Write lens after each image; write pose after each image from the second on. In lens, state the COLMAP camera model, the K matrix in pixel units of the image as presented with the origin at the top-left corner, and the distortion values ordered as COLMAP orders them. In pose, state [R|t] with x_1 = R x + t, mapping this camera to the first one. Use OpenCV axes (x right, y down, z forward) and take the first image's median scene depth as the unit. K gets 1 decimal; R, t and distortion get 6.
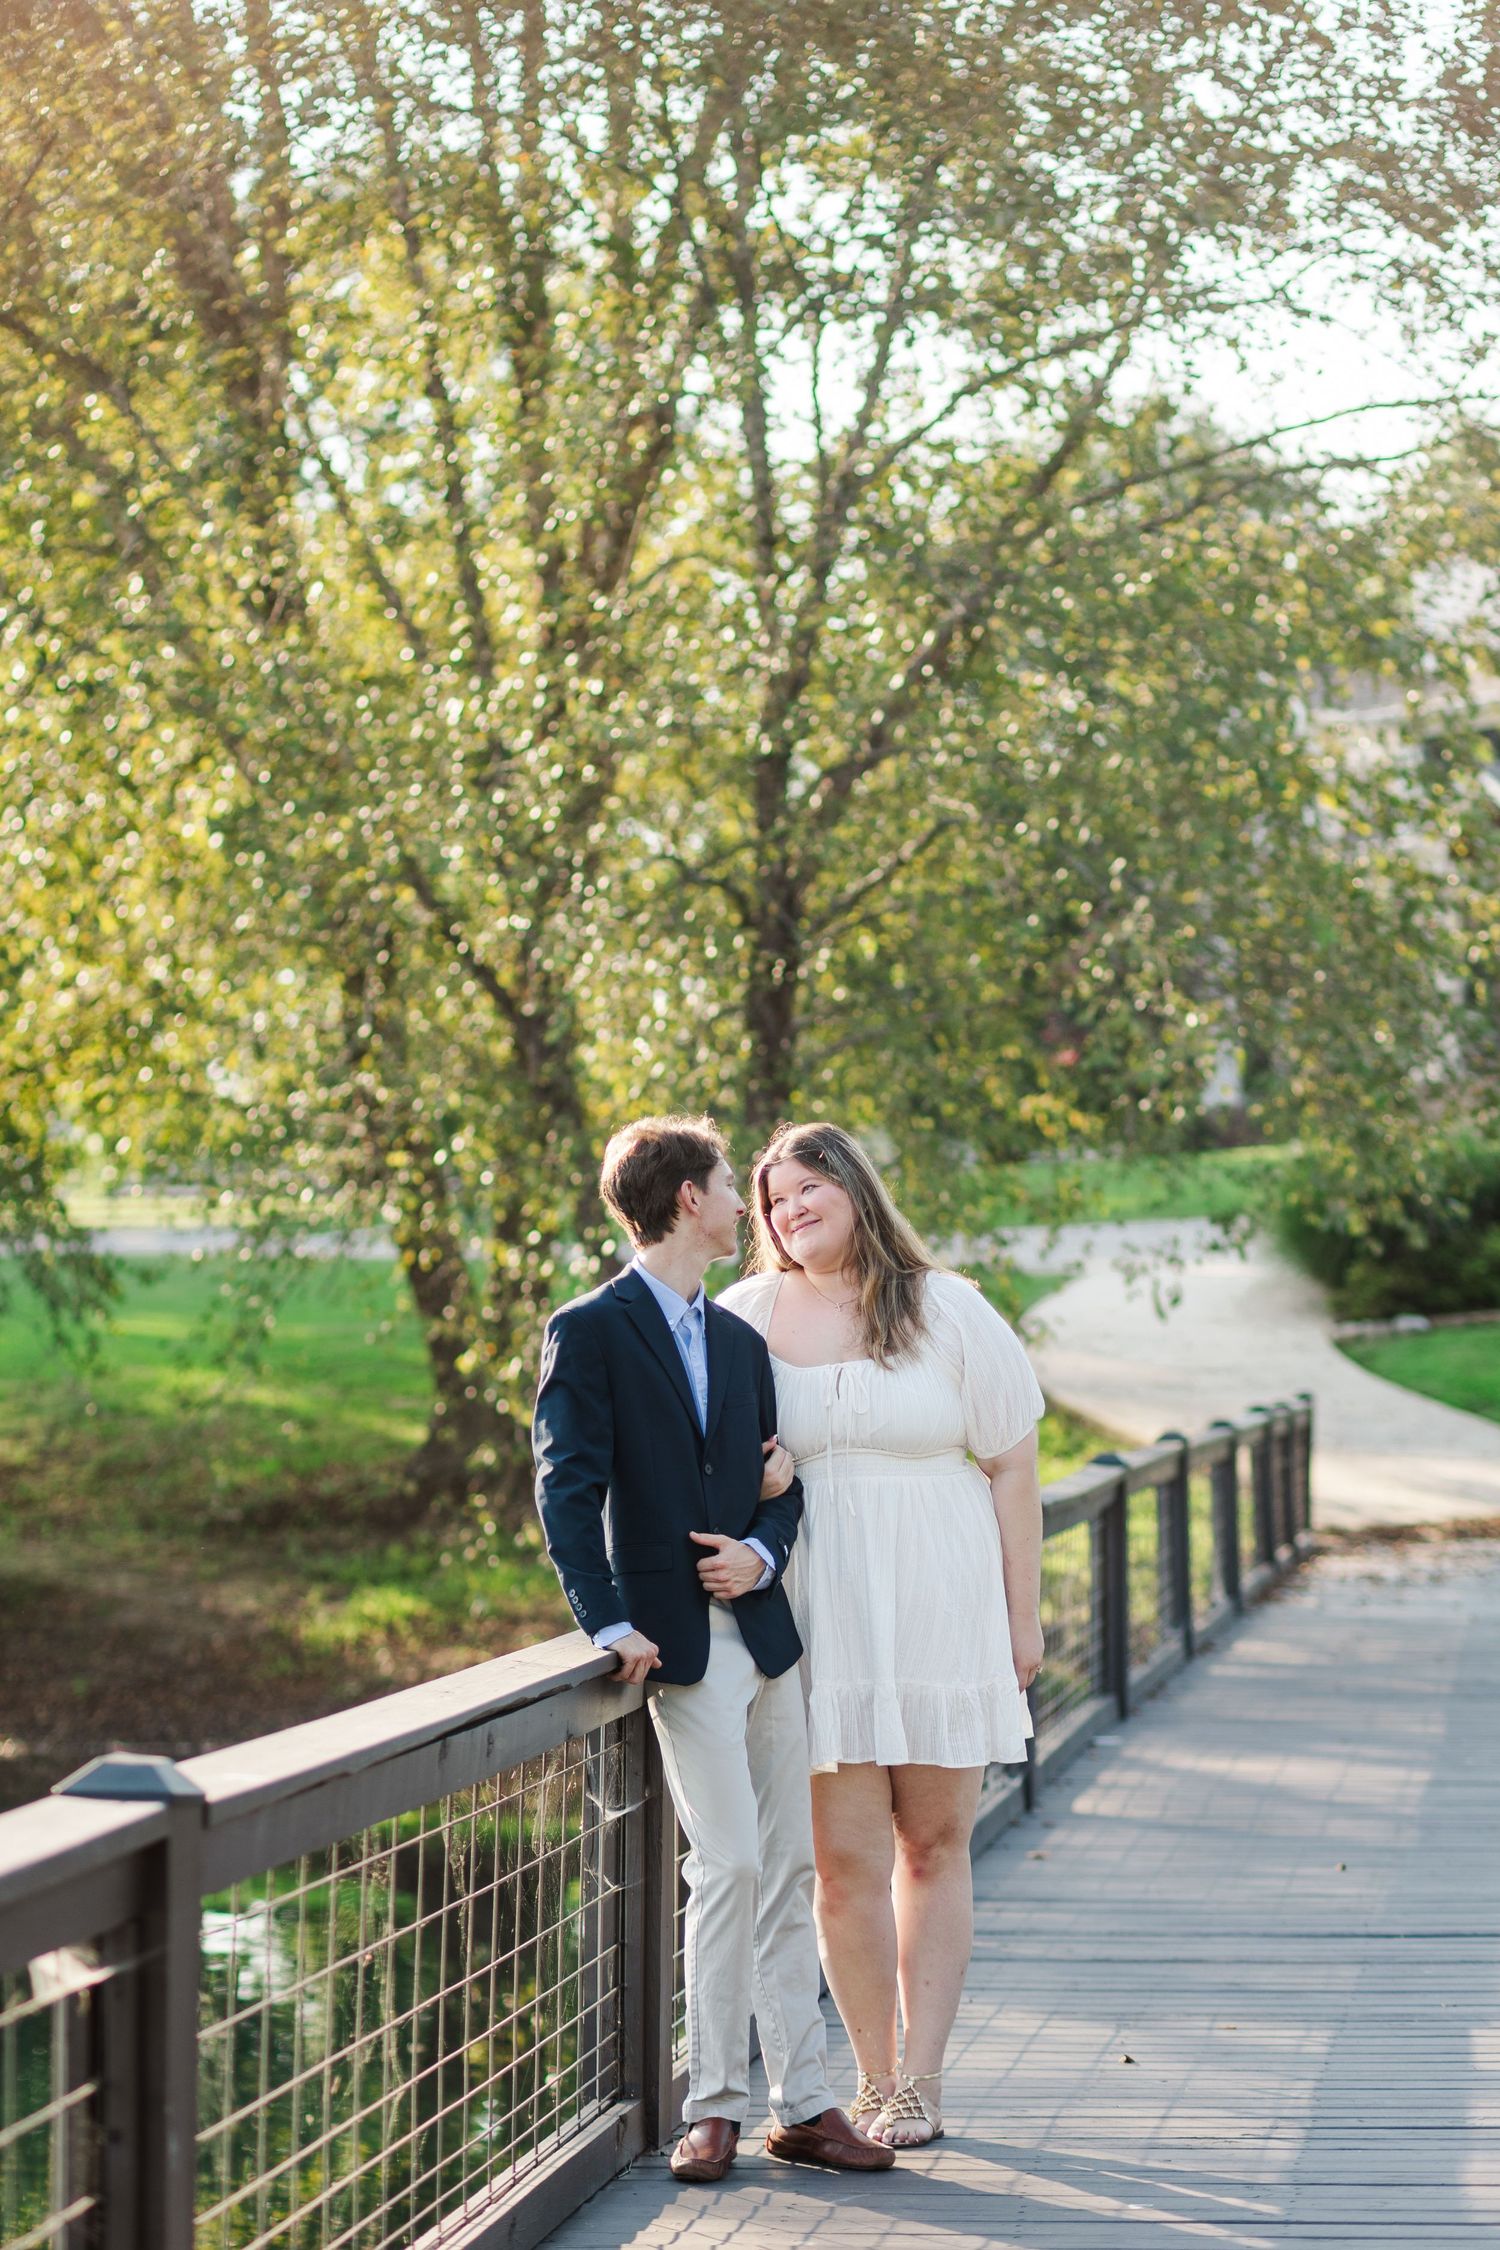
lens RADIAL K [[5711.7, 0, 750.0], [0, 5711.7, 1125.0], [0, 0, 1]] dist [0.042169, 0.732165]
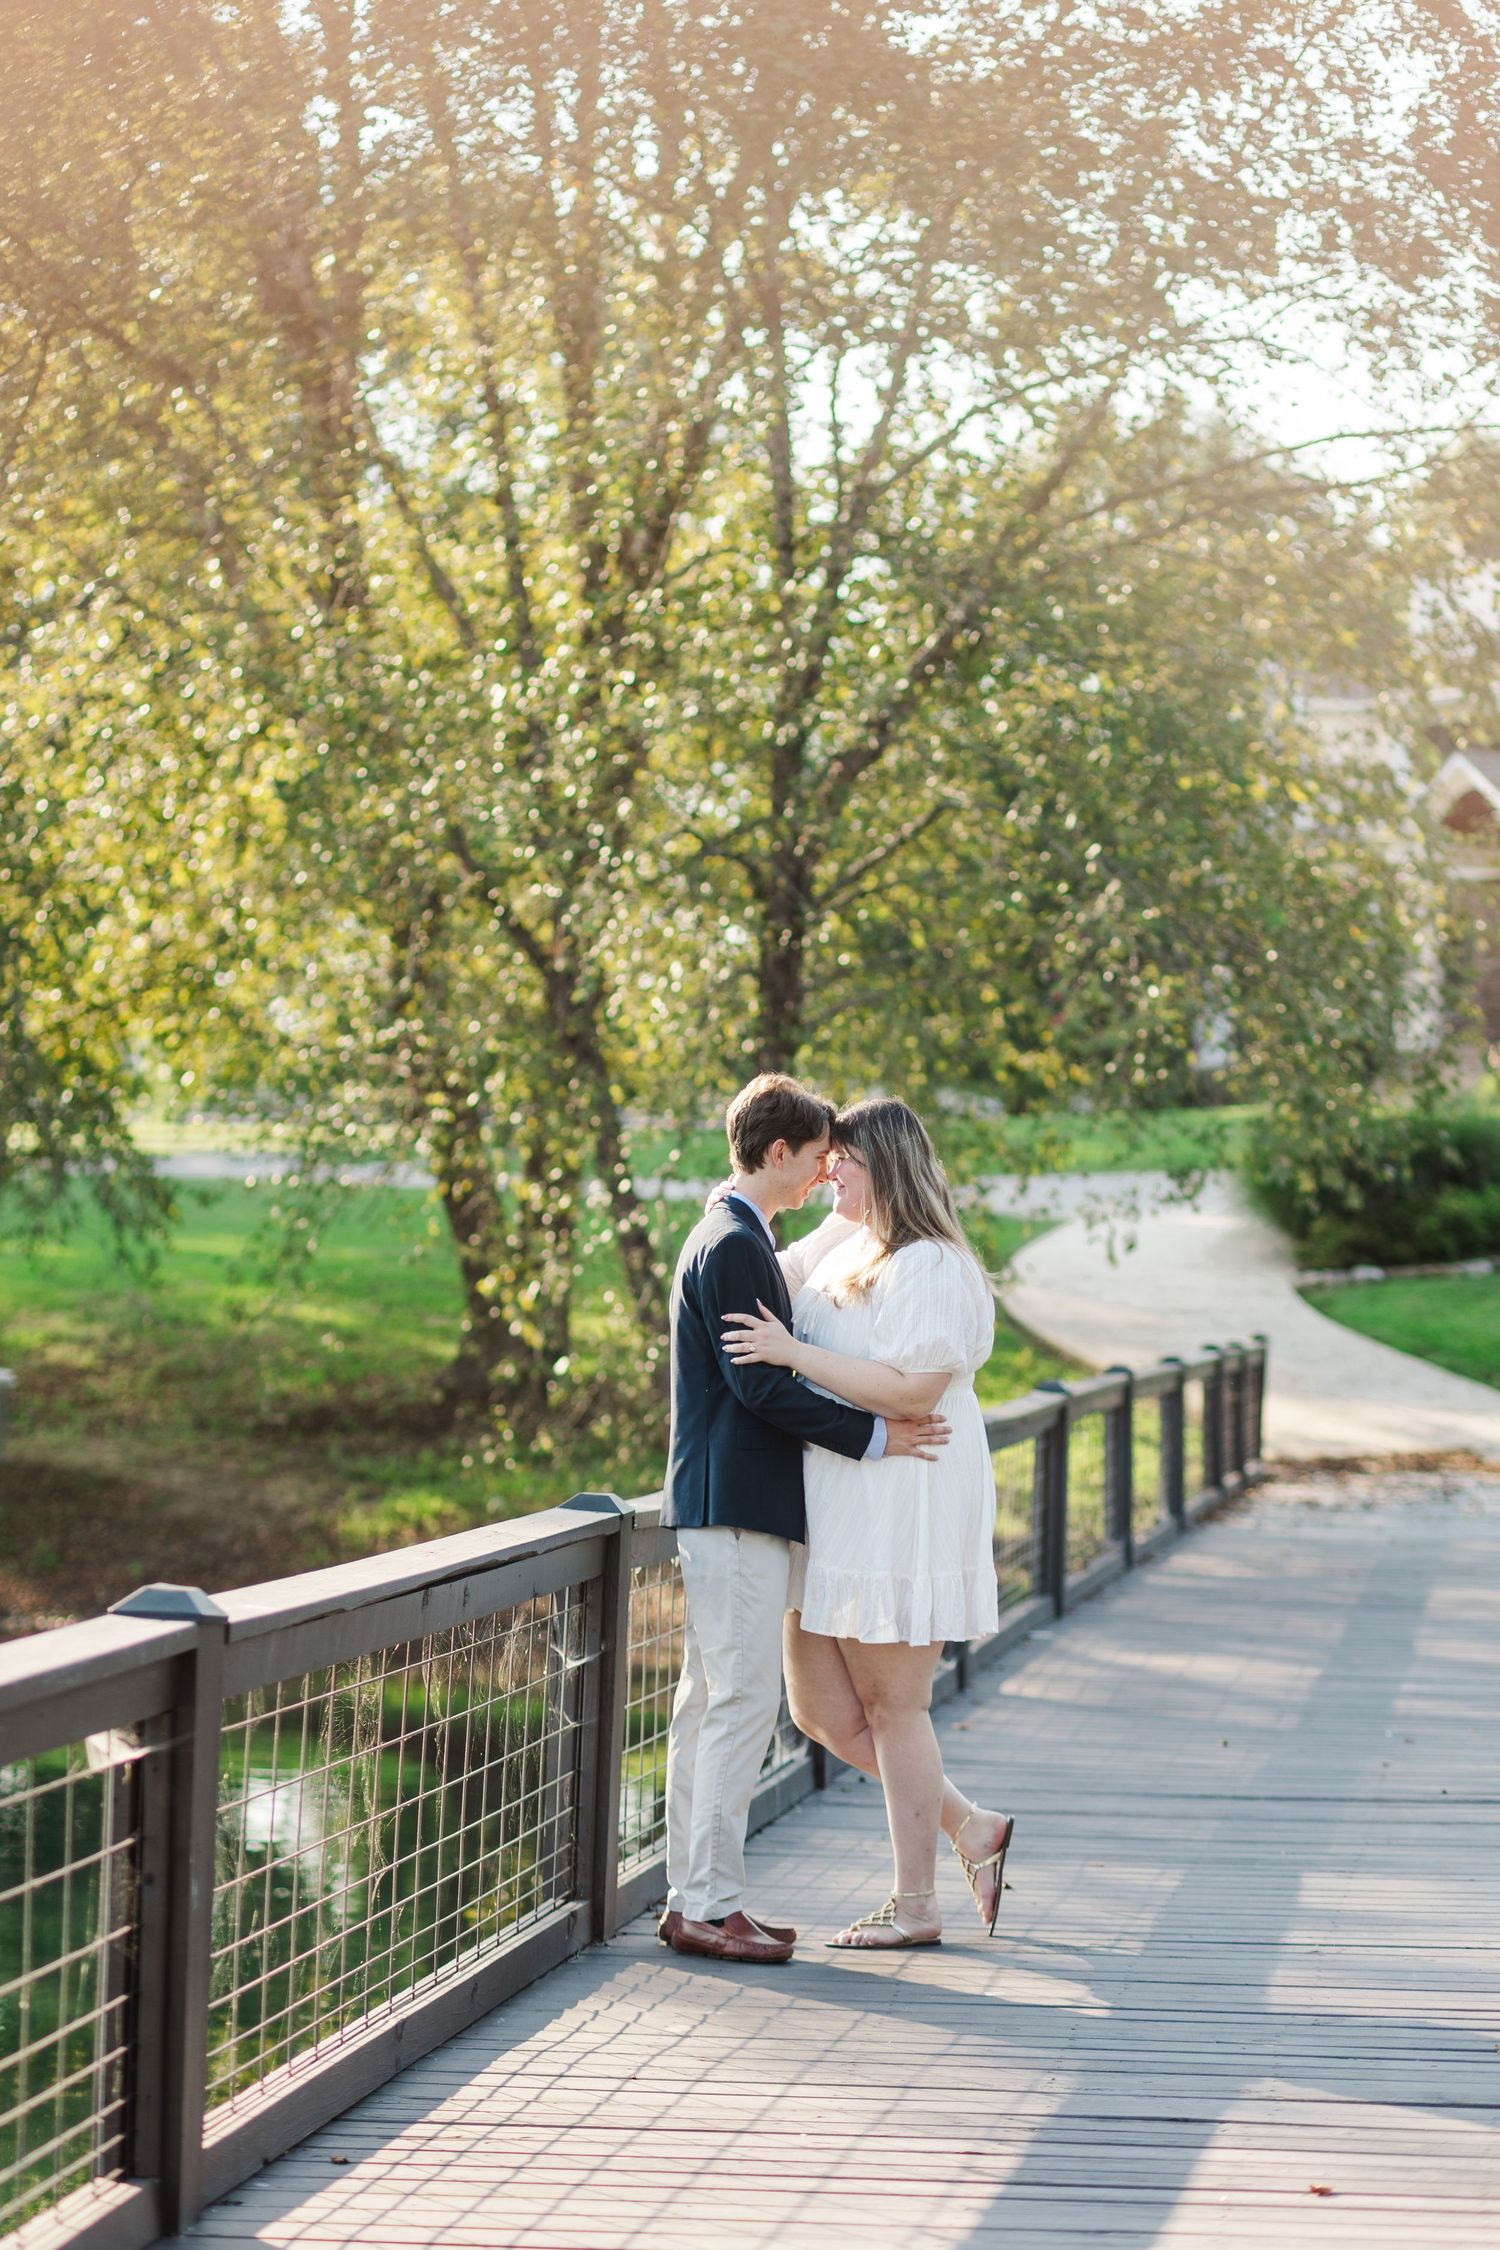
lens RADIAL K [[5711.7, 0, 750.0], [0, 5711.7, 1125.0], [0, 0, 1]] dist [0.042169, 0.732165]
pose [[0.999545, 0.027494, -0.012408, 0.012593], [-0.027344, 0.999553, 0.012051, -0.003925], [0.012734, -0.011706, 0.999850, -0.099979]]
